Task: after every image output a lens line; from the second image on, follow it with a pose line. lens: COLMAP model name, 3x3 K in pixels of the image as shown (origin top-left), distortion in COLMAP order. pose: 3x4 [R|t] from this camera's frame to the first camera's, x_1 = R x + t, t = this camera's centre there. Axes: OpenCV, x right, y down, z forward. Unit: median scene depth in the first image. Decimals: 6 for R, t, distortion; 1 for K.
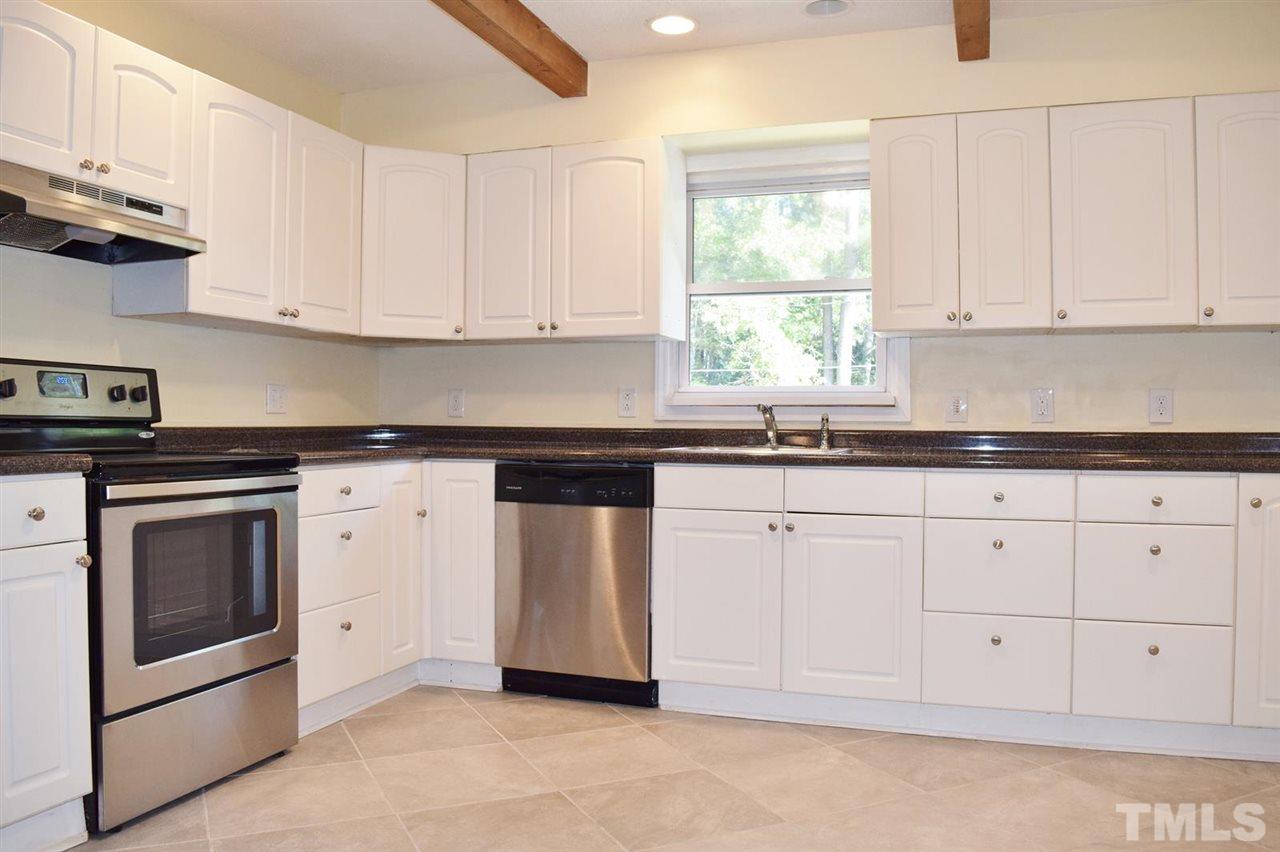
lens RADIAL K [[1021.4, 0, 640.0], [0, 1021.4, 426.0], [0, 0, 1]] dist [-0.073874, -0.001868]
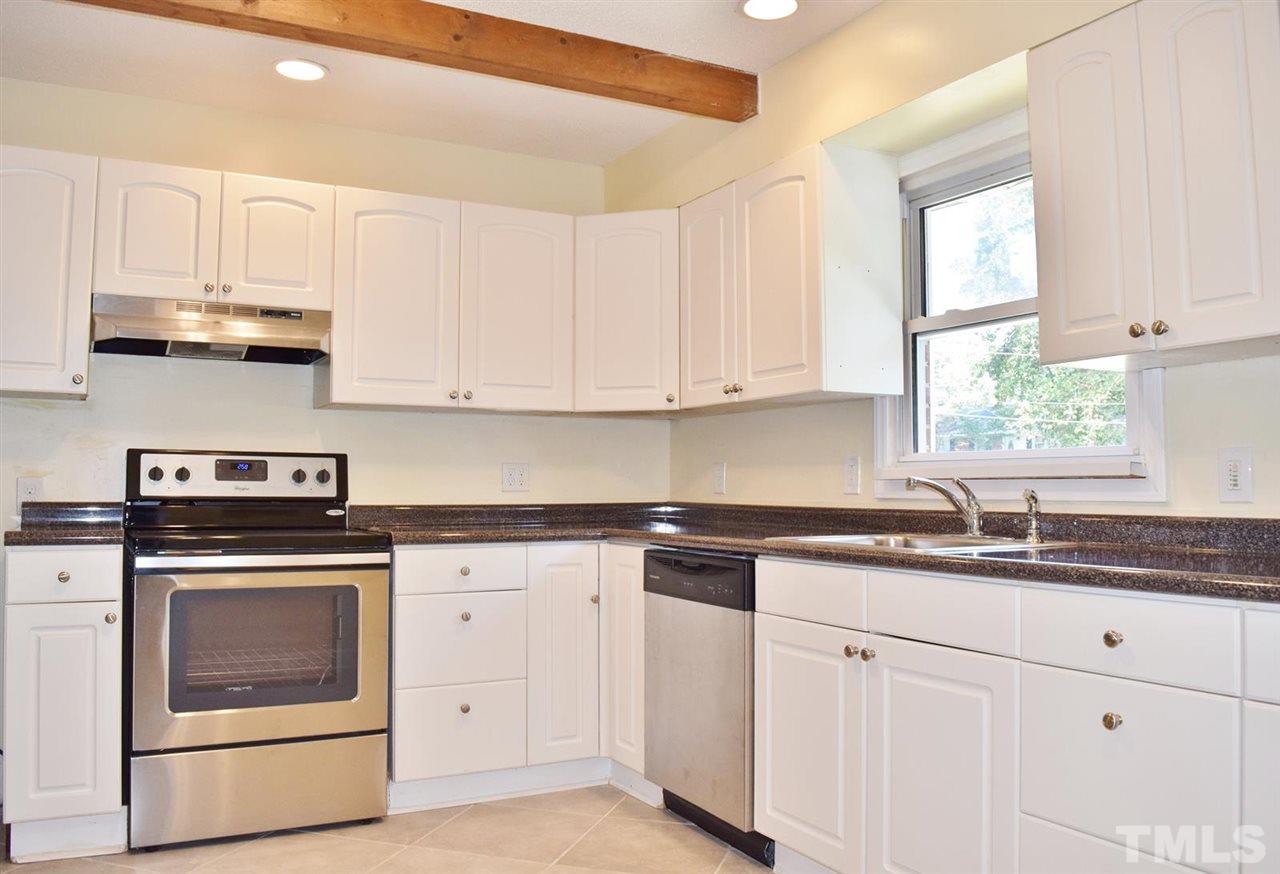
lens RADIAL K [[1035.4, 0, 640.0], [0, 1035.4, 437.0], [0, 0, 1]] dist [-0.075169, 0.000025]
pose [[0.725522, -0.039245, -0.687079, 0.501300], [0.000420, 0.998398, -0.056583, -0.009545], [0.688199, 0.040764, 0.724376, 0.356410]]
